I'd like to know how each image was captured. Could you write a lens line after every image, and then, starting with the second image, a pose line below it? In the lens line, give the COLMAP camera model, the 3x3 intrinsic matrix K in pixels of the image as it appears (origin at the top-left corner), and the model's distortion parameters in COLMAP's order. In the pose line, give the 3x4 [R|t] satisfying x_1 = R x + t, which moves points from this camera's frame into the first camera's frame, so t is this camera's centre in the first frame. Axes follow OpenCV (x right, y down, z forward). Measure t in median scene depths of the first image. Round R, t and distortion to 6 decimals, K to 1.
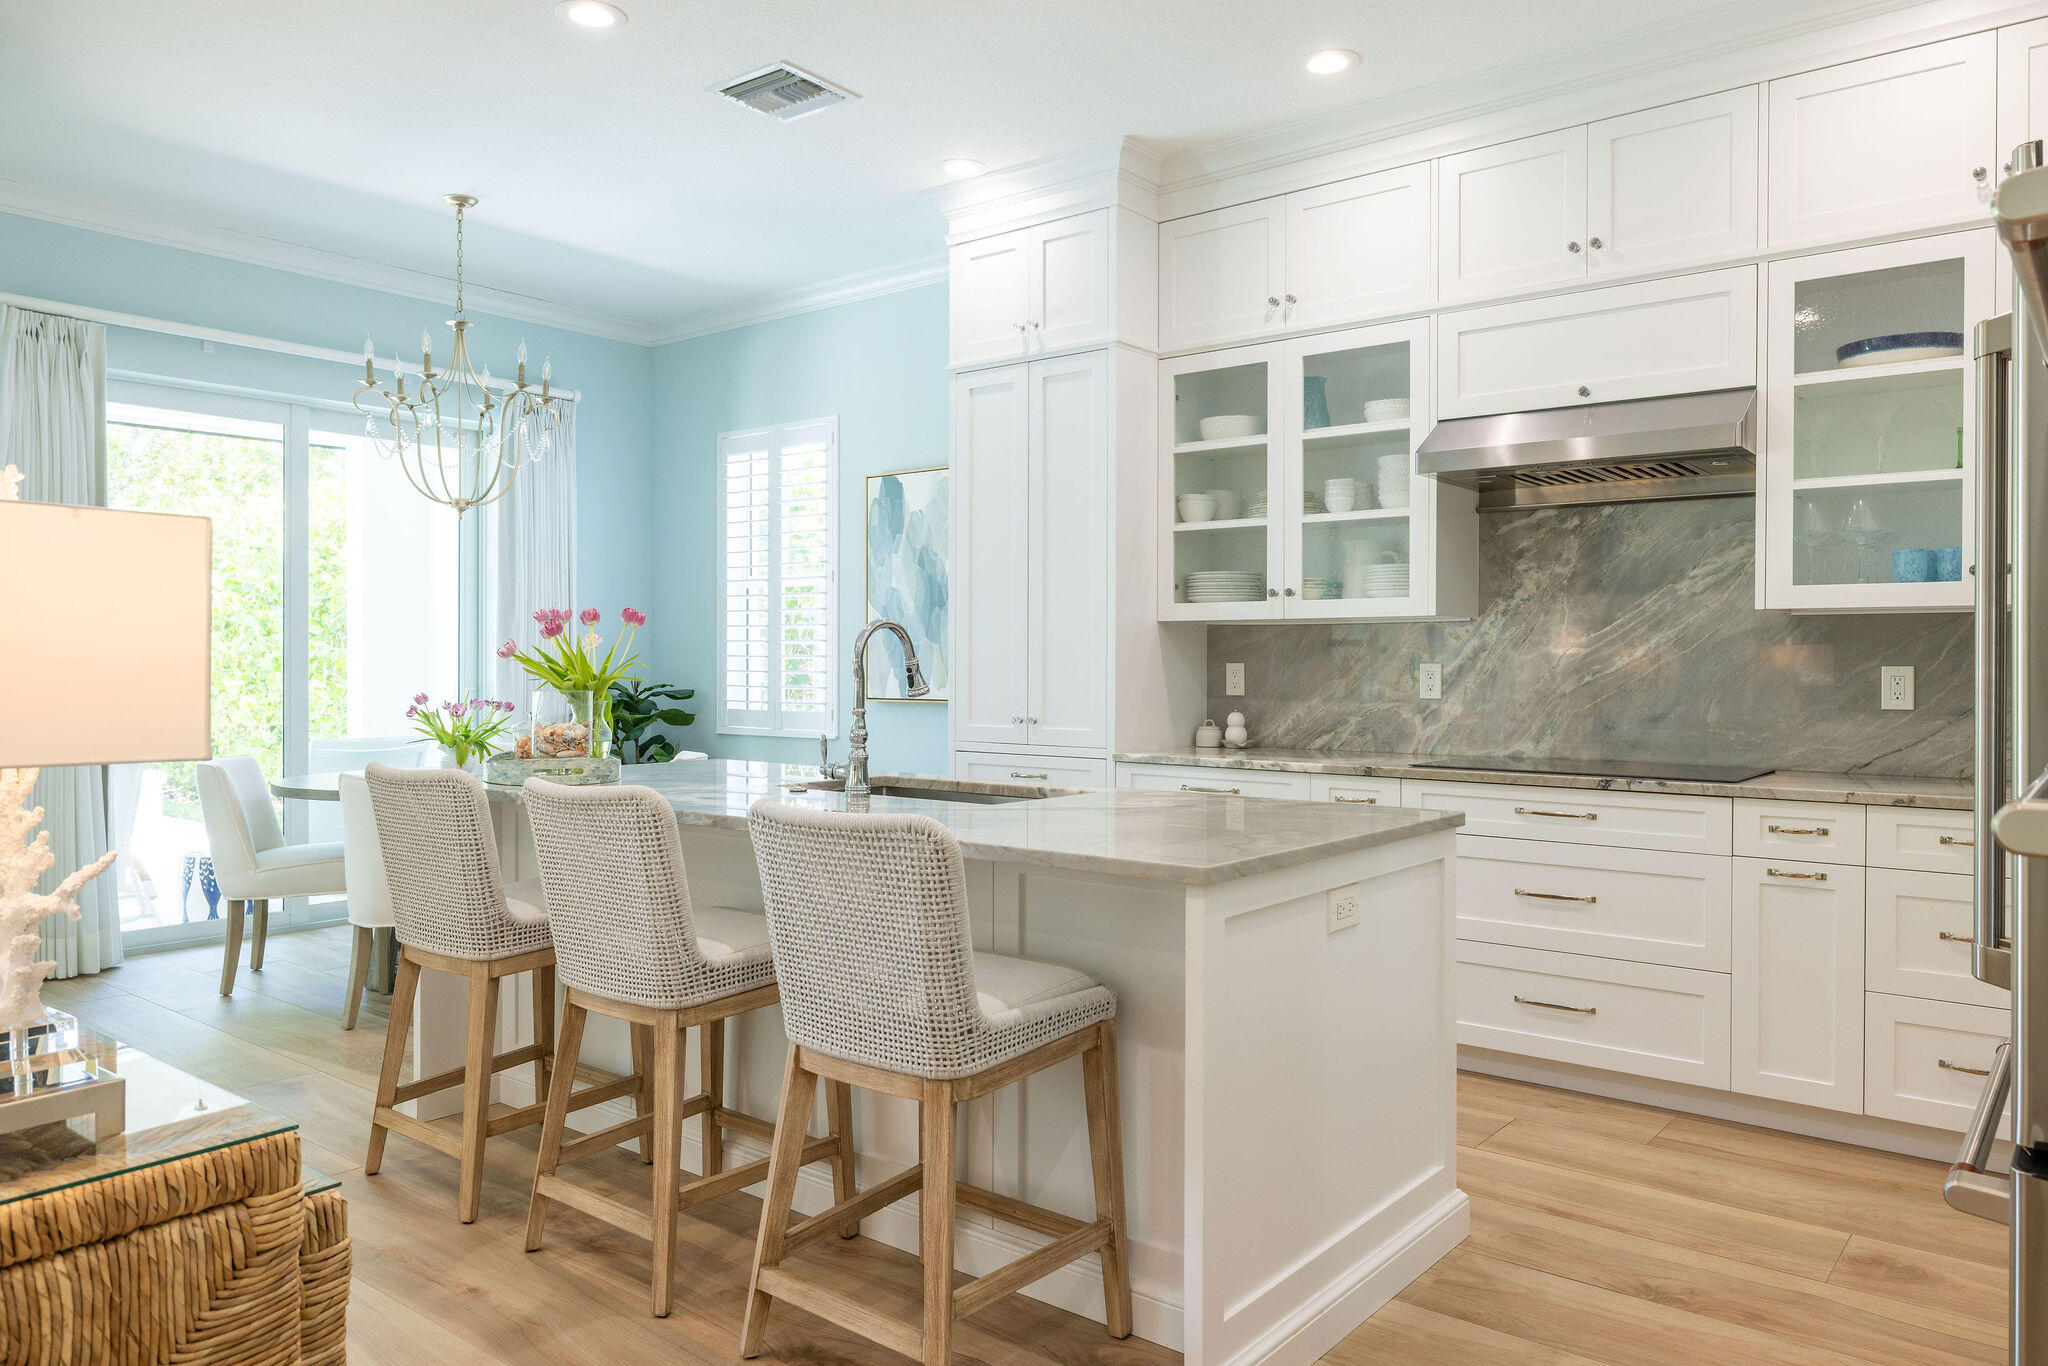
lens RADIAL K [[1401.1, 0, 1024.1], [0, 1401.1, 670.2], [0, 0, 1]] dist [-0.001111, 0.002854]
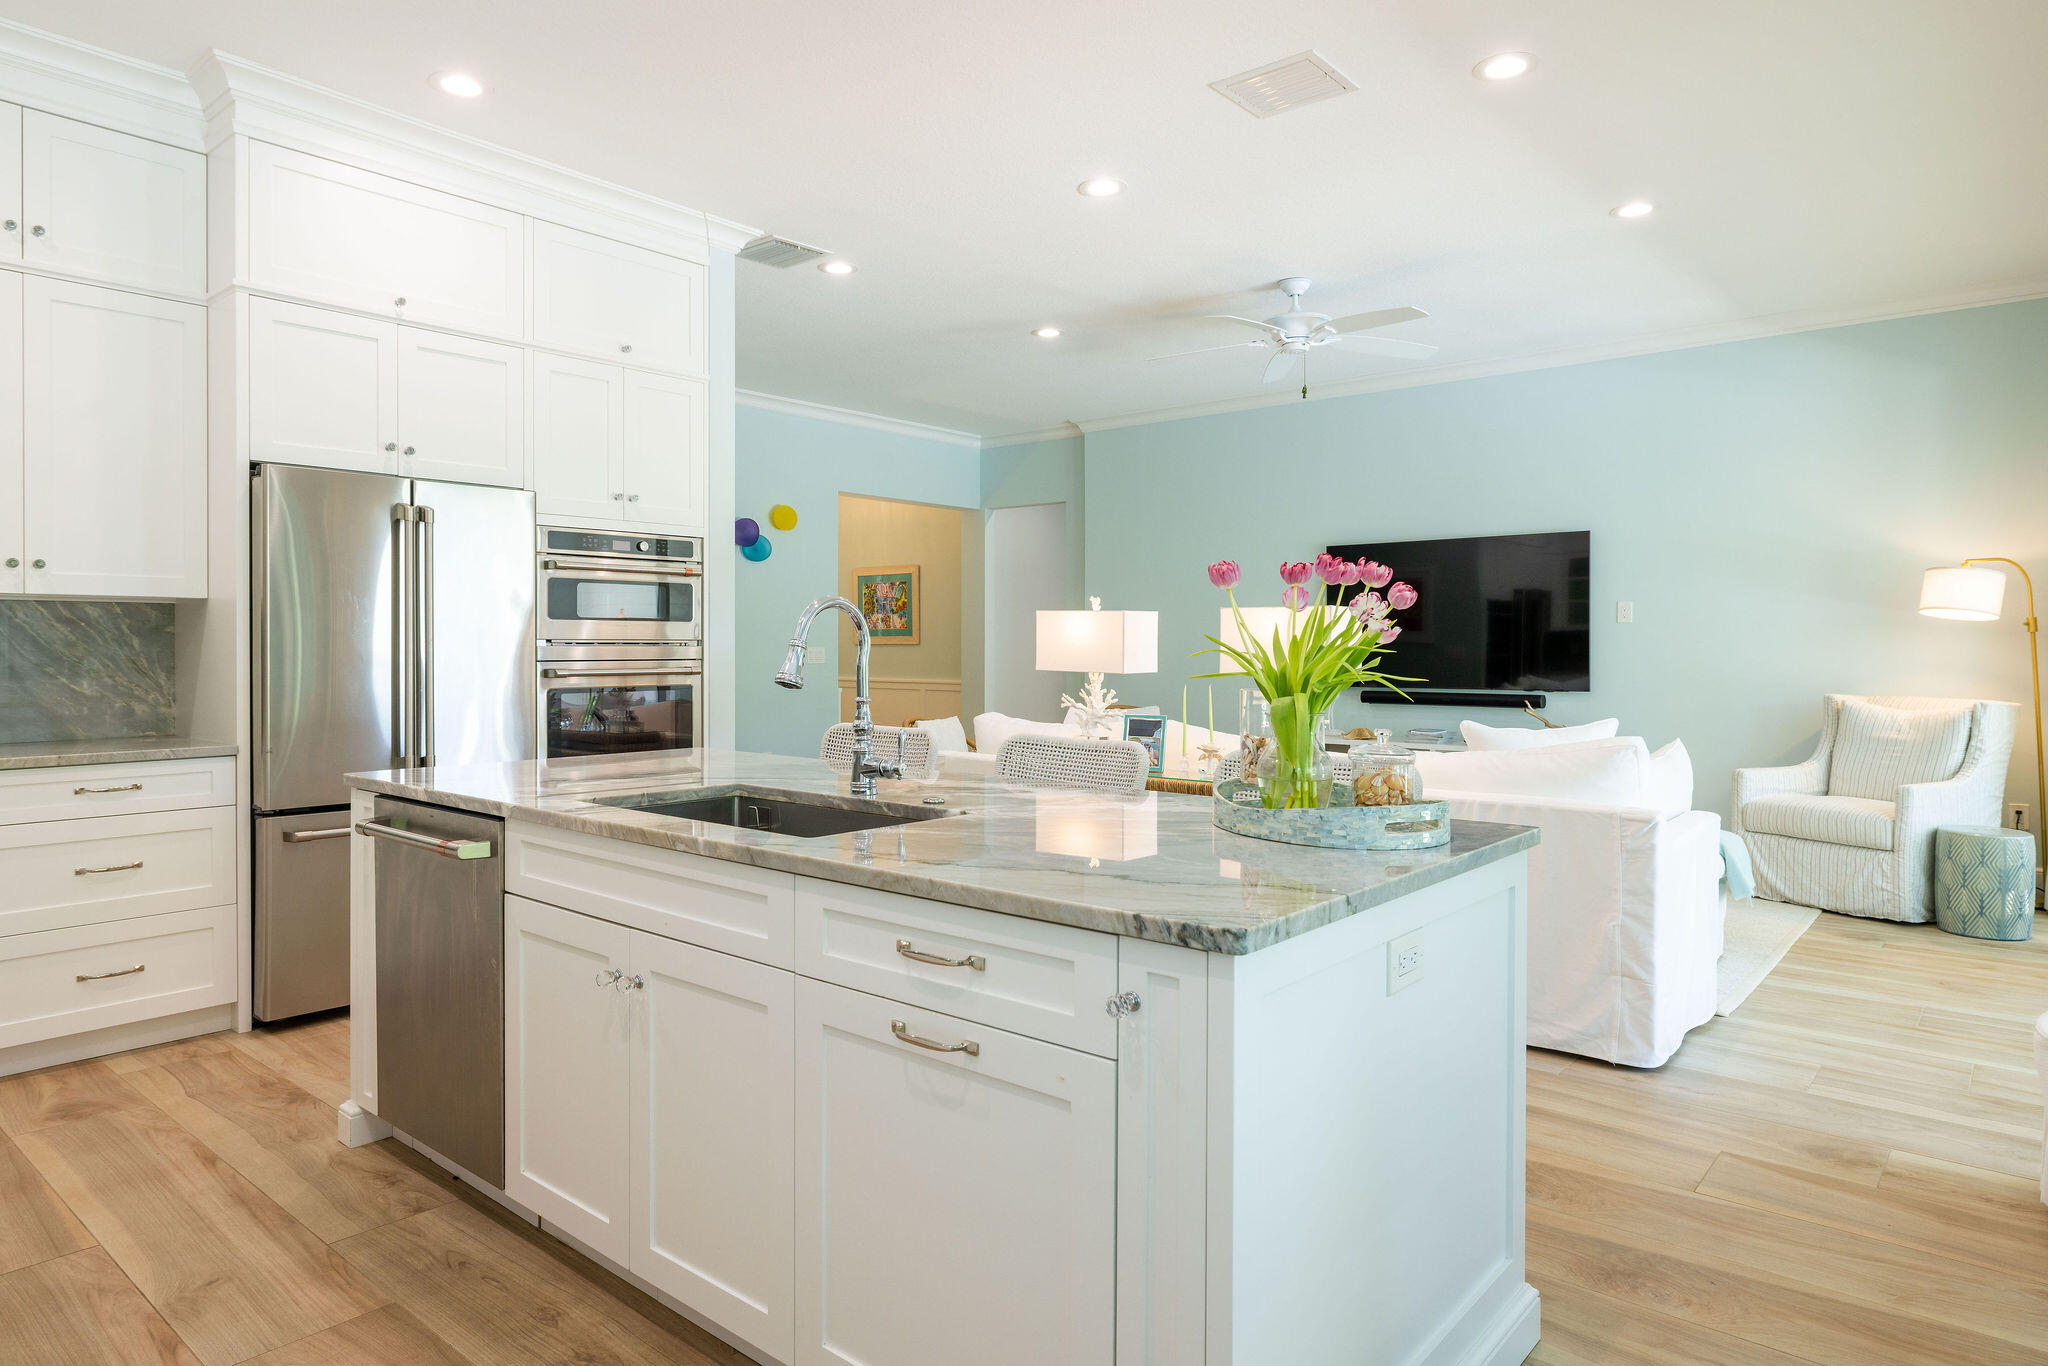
lens RADIAL K [[1218.4, 0, 992.2], [0, 1218.4, 655.6], [0, 0, 1]] dist [-0.001354, -0.000362]
pose [[-0.999277, -0.005026, 0.037695, -0.166633], [-0.004519, 0.999898, 0.013526, -0.008285], [-0.037760, 0.013346, -0.999198, 1.281439]]
